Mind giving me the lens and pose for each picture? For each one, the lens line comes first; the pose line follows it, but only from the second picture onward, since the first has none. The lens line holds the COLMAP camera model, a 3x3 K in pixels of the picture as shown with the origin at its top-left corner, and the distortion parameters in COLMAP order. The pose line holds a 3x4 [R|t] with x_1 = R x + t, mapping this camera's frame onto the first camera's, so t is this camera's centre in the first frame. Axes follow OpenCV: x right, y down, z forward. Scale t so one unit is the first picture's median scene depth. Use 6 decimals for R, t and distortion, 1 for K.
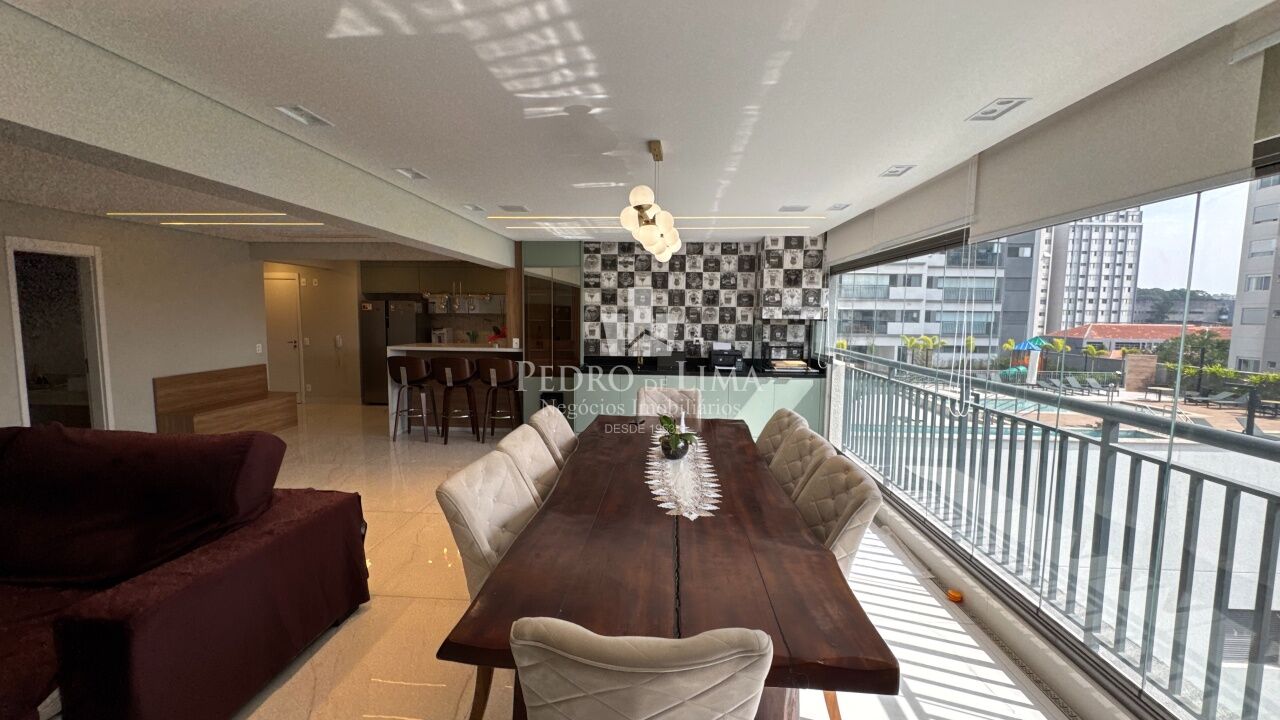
lens RADIAL K [[513.1, 0, 641.1], [0, 513.1, 359.7], [0, 0, 1]] dist [-0.002574, -0.000333]
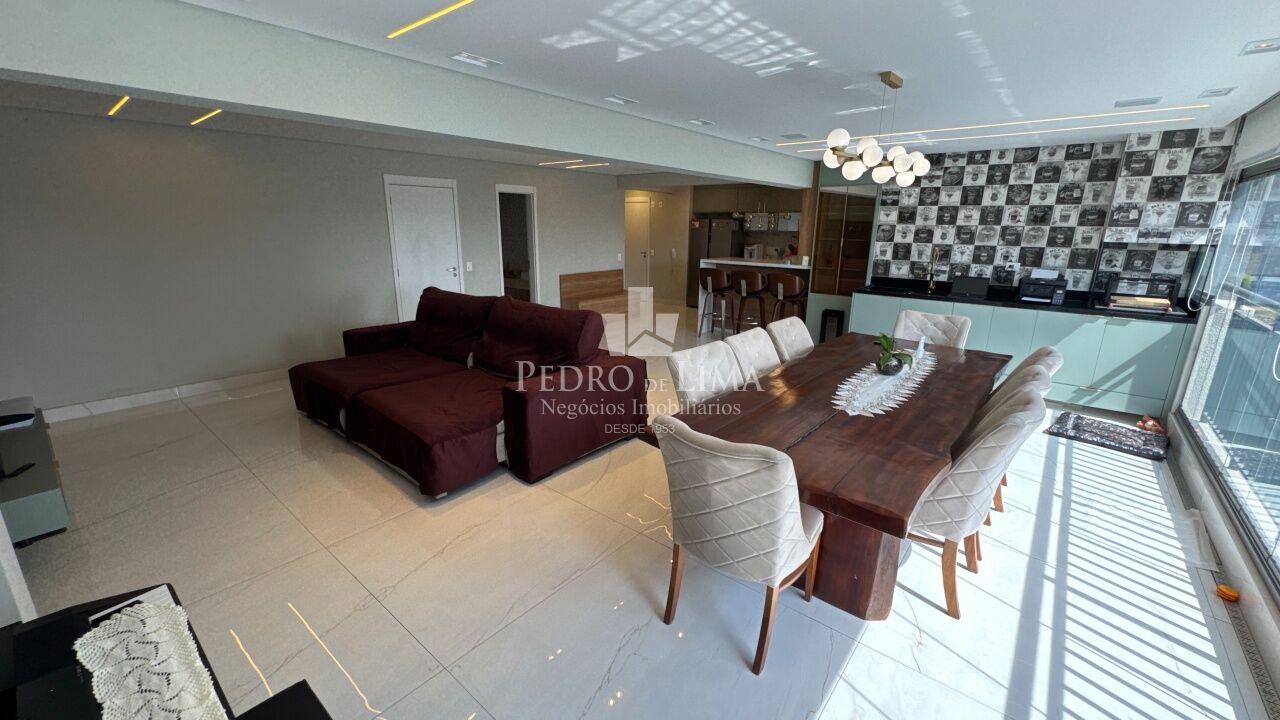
lens RADIAL K [[513.1, 0, 638.9], [0, 513.1, 360.4], [0, 0, 1]] dist [-0.002574, -0.000333]
pose [[0.803539, 0.150784, -0.575838, 0.127316], [-0.054850, 0.982025, 0.180606, -0.002501], [0.592720, -0.113540, 0.797366, -0.085455]]
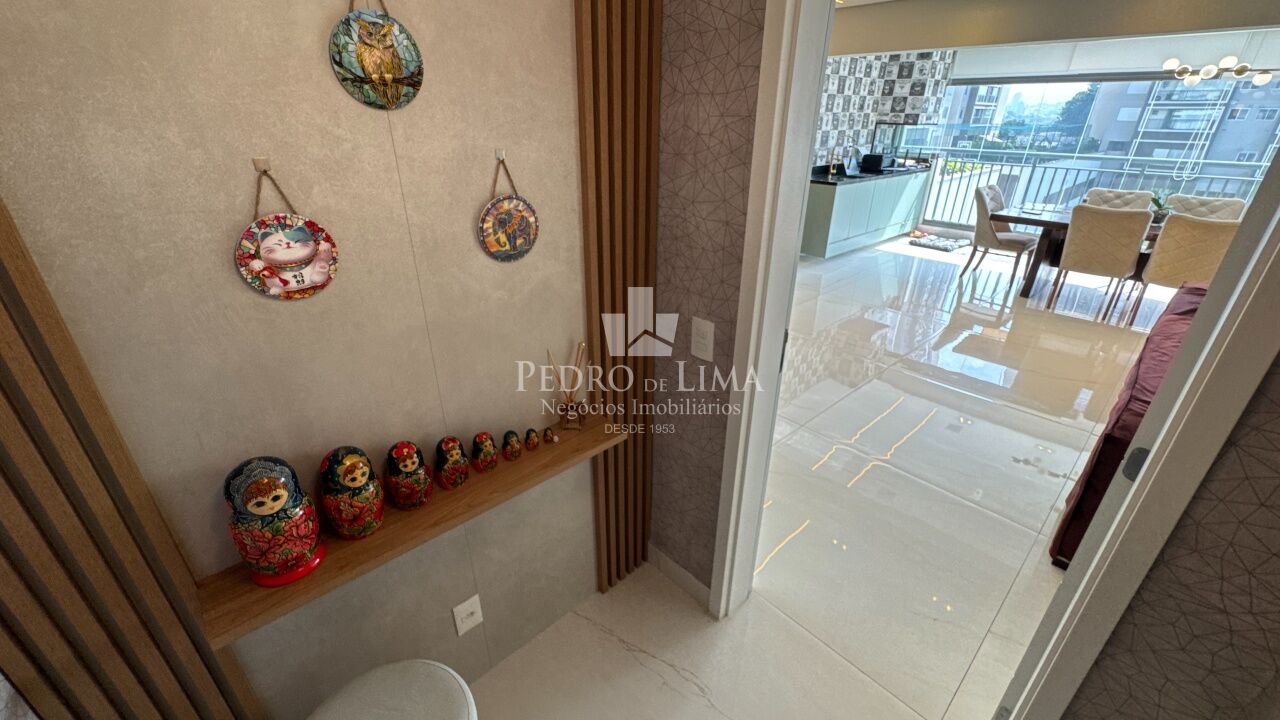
lens RADIAL K [[513.1, 0, 641.5], [0, 513.1, 359.4], [0, 0, 1]] dist [-0.002574, -0.000333]
pose [[0.692425, -0.320170, 0.646560, -1.085319], [0.067818, 0.921060, 0.383470, -0.068848], [-0.718296, -0.221676, 0.659478, 0.487532]]
